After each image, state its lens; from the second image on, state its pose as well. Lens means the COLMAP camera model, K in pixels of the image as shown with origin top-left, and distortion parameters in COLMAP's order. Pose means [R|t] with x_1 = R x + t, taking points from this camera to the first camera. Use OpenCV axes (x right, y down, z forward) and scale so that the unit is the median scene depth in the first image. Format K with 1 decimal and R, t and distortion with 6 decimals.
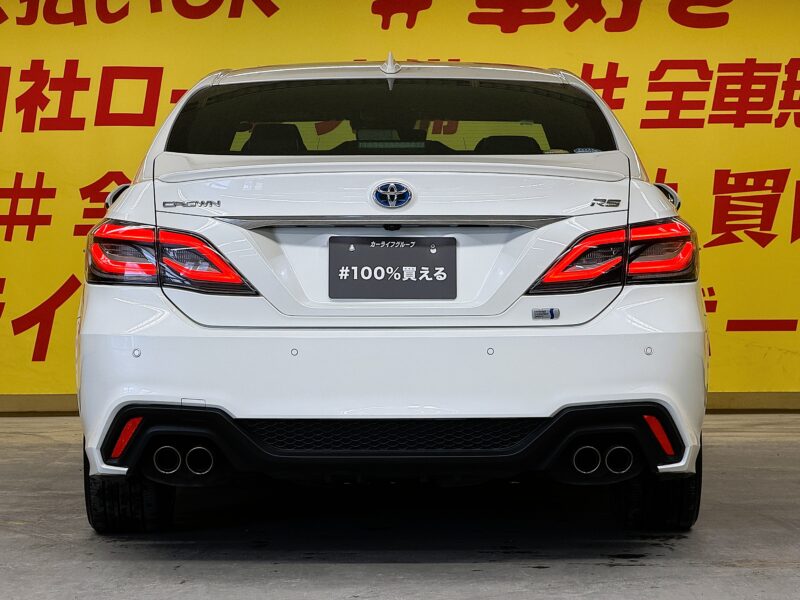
lens RADIAL K [[3027.2, 0, 400.3], [0, 3027.2, 305.7], [0, 0, 1]] dist [0.286298, 0.000000]
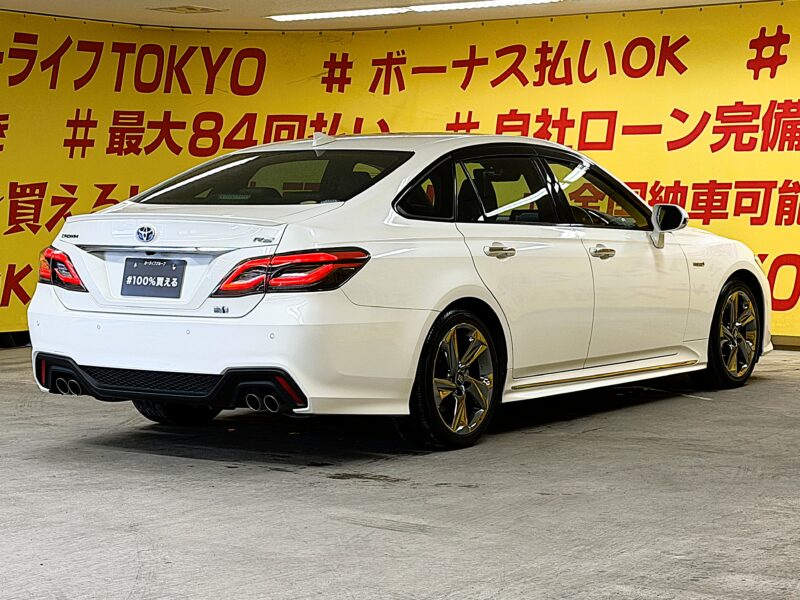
lens RADIAL K [[2035.3, 0, 450.8], [0, 2035.3, 303.2], [0, 0, 1]] dist [0.459251, 0.000000]
pose [[0.830278, 0.031262, -0.556471, 0.426134], [-0.006628, 0.998909, 0.046229, -0.029257], [0.557309, -0.034694, 0.829580, 0.100781]]
